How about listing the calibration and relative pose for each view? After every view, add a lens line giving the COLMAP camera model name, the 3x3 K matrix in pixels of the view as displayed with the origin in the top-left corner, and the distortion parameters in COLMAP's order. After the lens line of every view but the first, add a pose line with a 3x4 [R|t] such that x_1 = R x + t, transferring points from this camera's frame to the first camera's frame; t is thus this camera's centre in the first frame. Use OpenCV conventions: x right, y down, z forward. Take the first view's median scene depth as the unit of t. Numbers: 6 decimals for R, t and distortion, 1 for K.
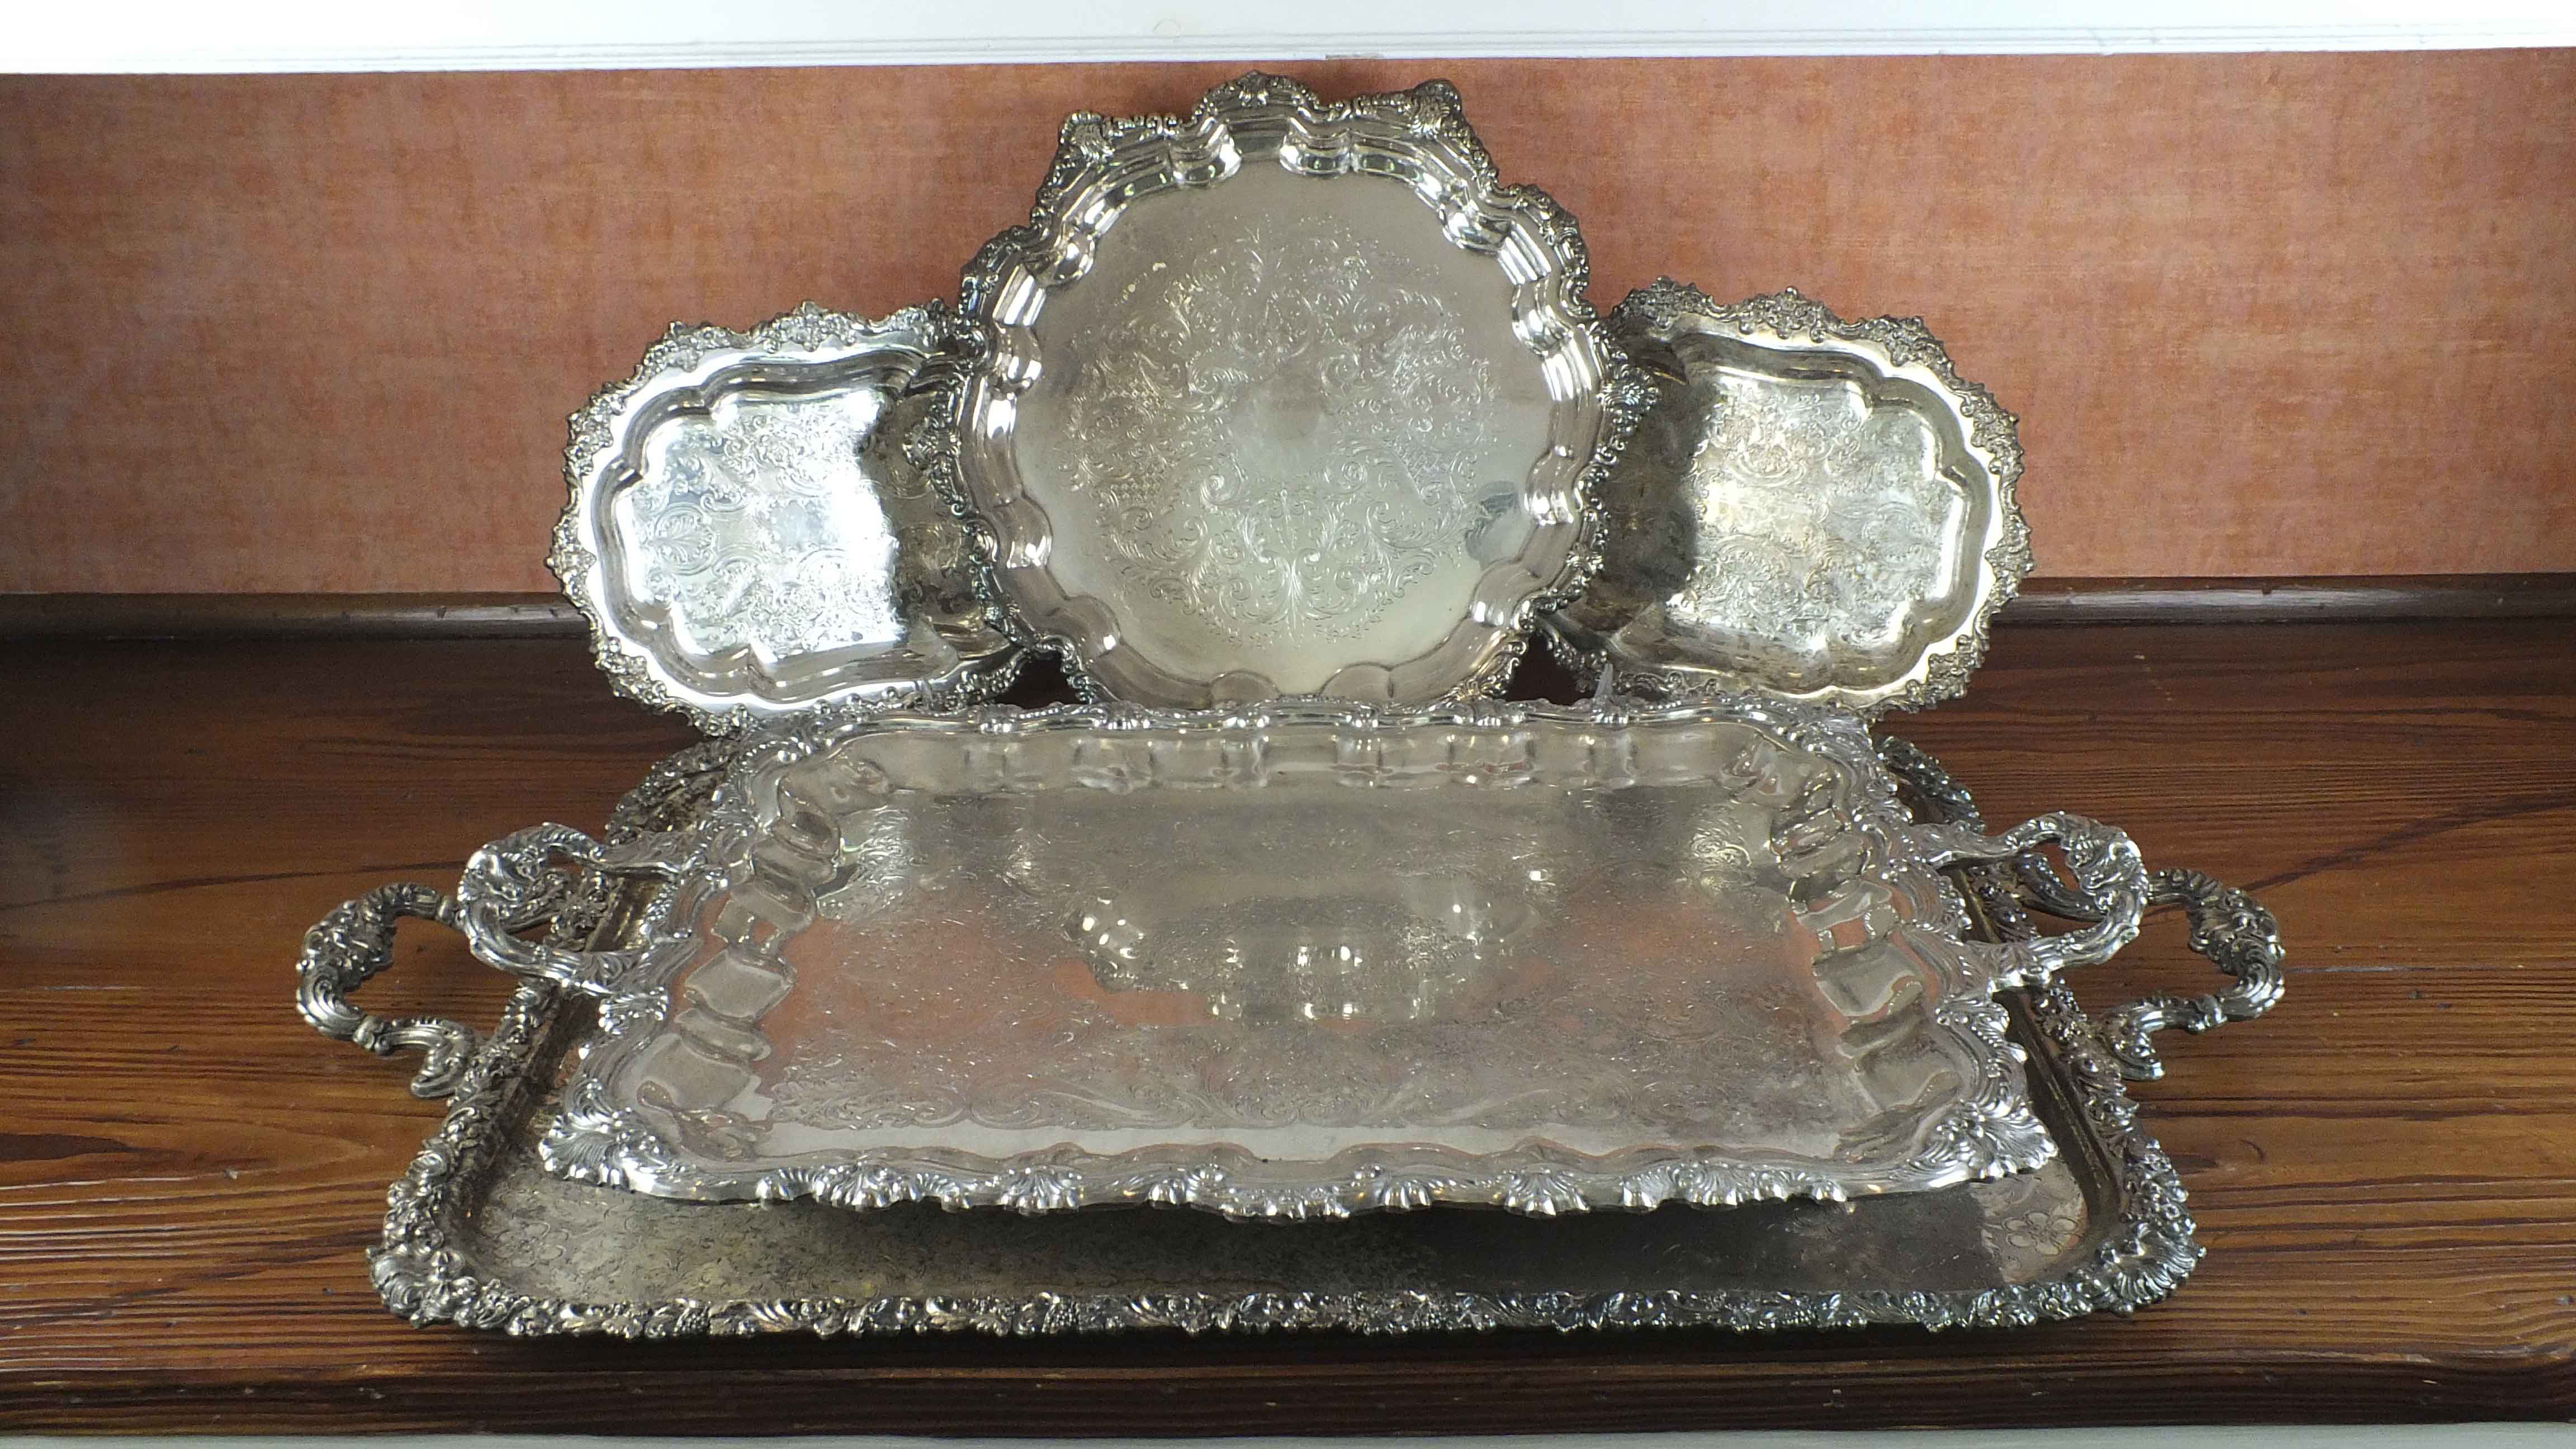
lens RADIAL K [[2685.2, 0, 1308.0], [0, 2685.2, 725.8], [0, 0, 1]] dist [0.234248, 0.000000]
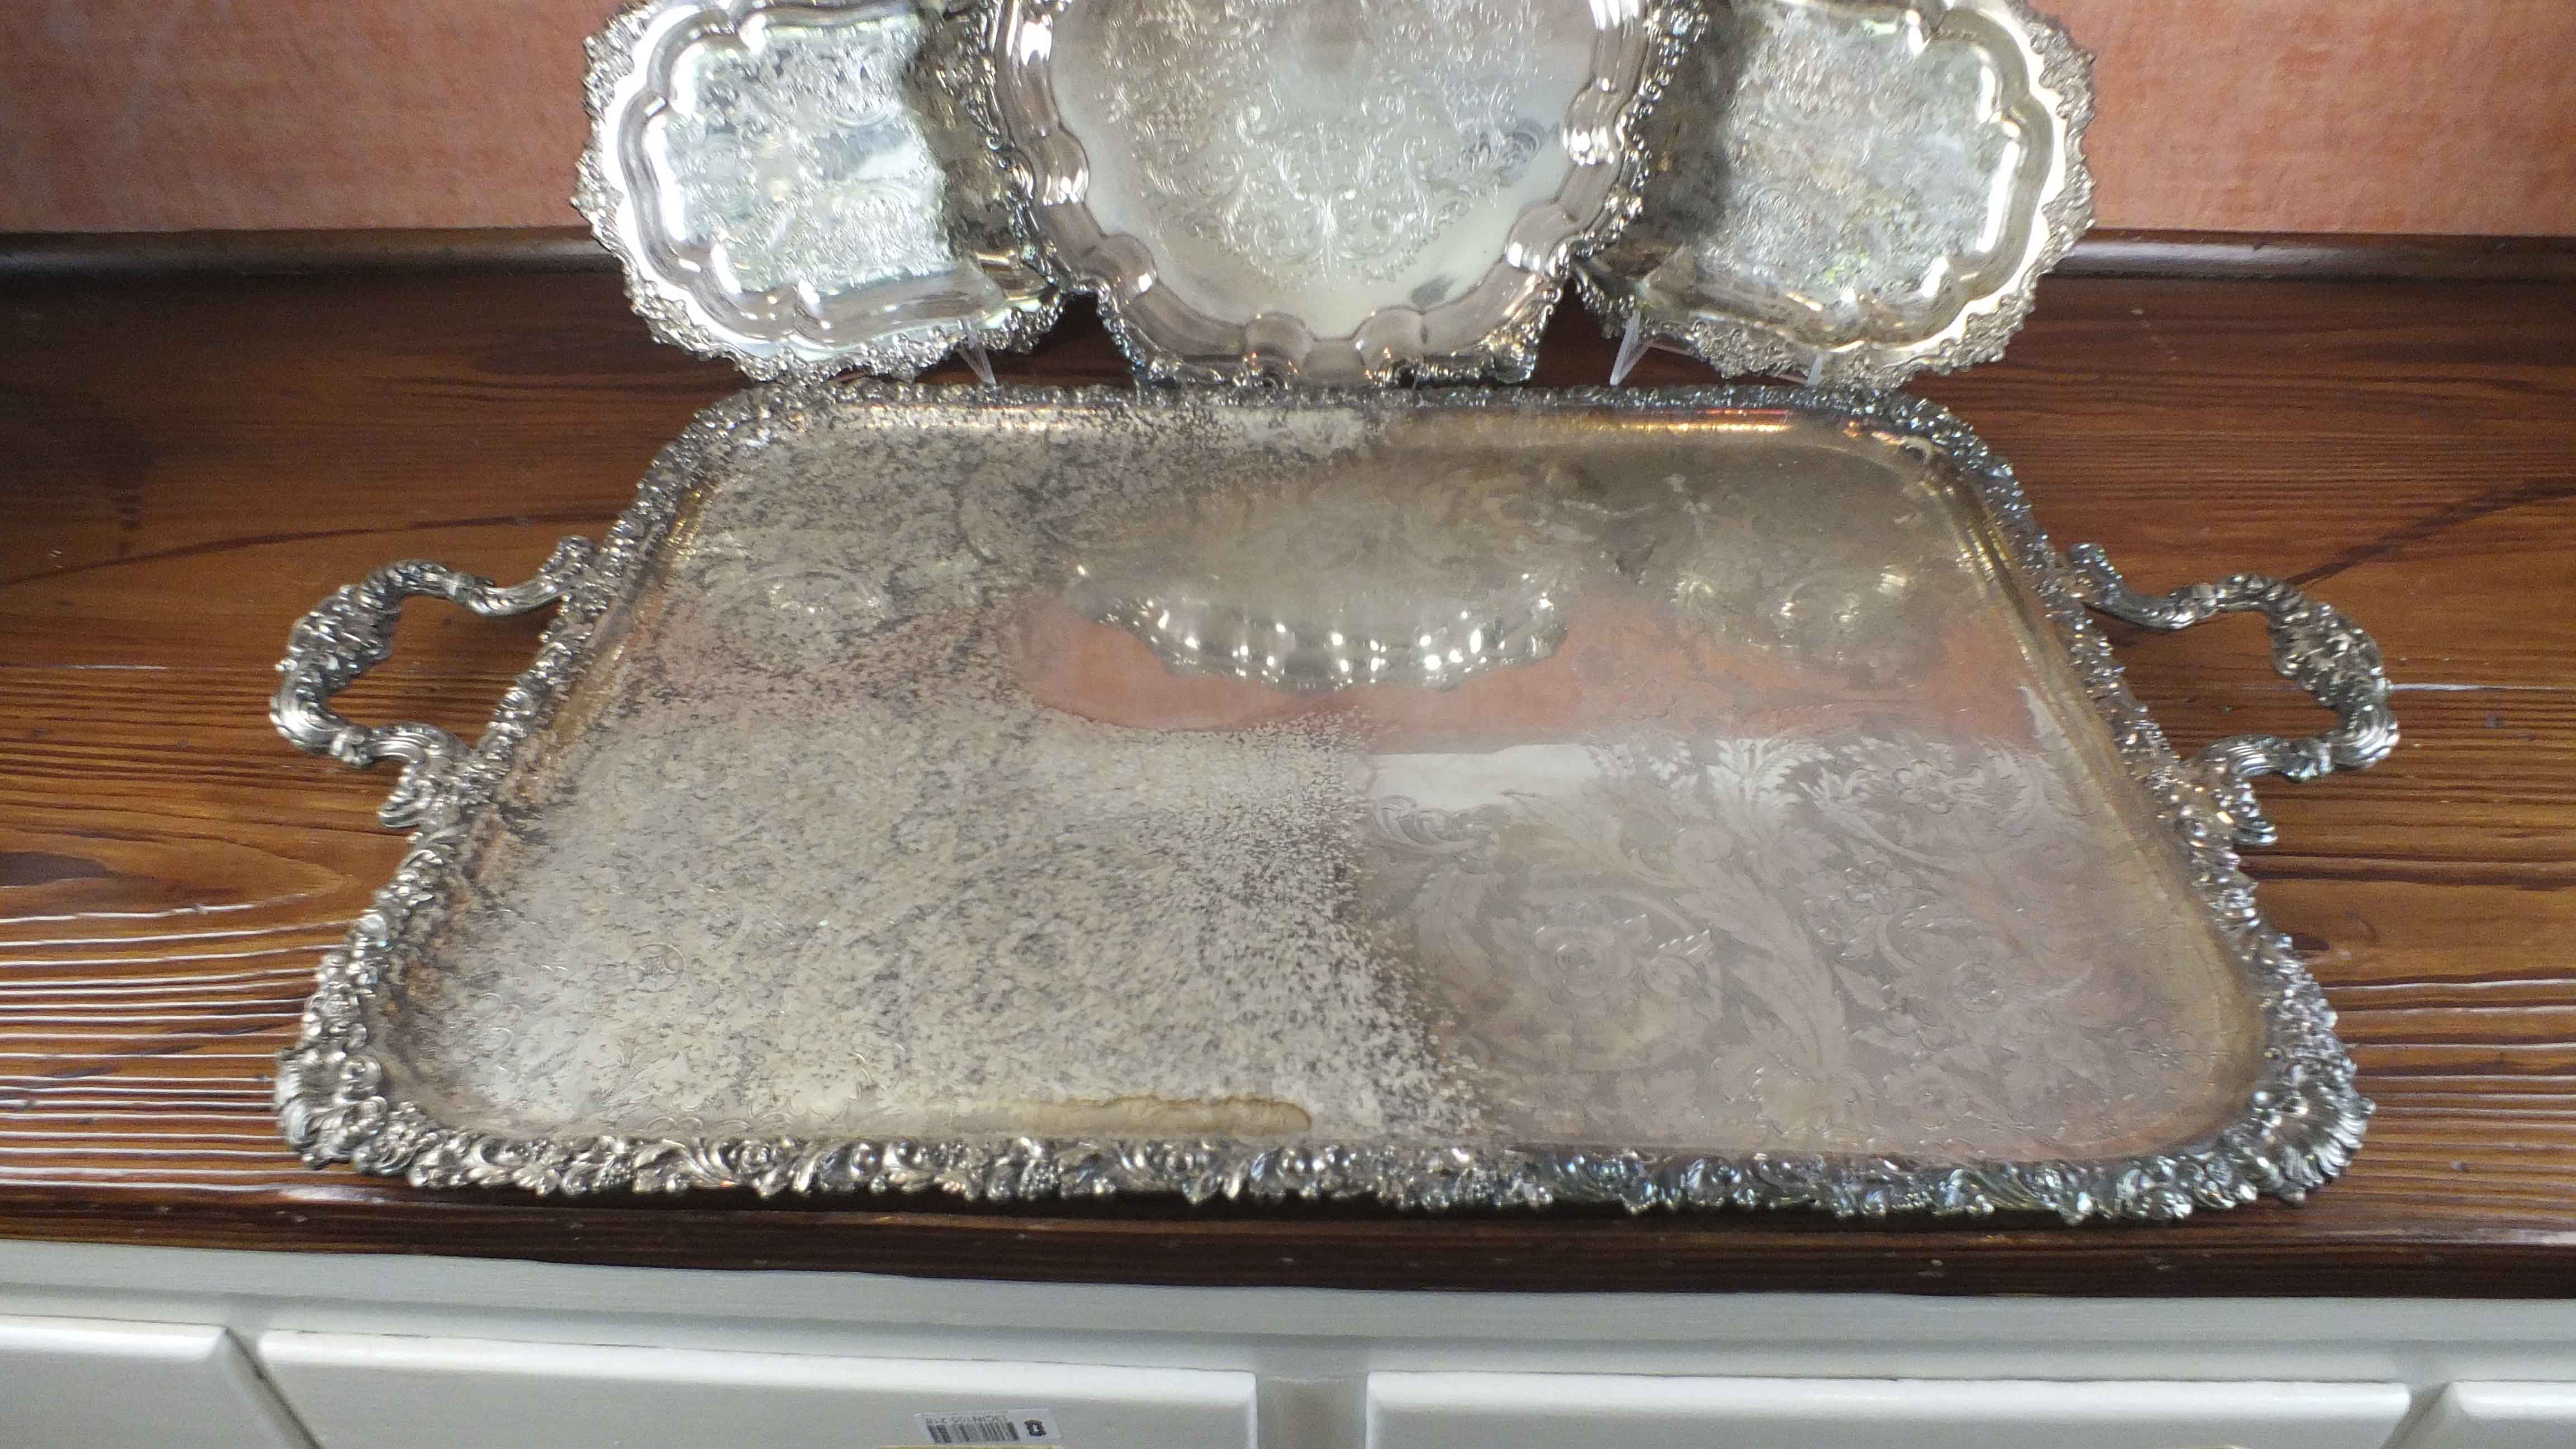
lens RADIAL K [[1463.1, 0, 1295.2], [0, 1463.1, 743.7], [0, 0, 1]] dist [-0.030047, 0.016321]
pose [[0.999599, 0.018670, -0.021284, -0.002828], [-0.011060, 0.949534, 0.313470, -0.040061], [0.026062, -0.313109, 0.949359, 0.437831]]
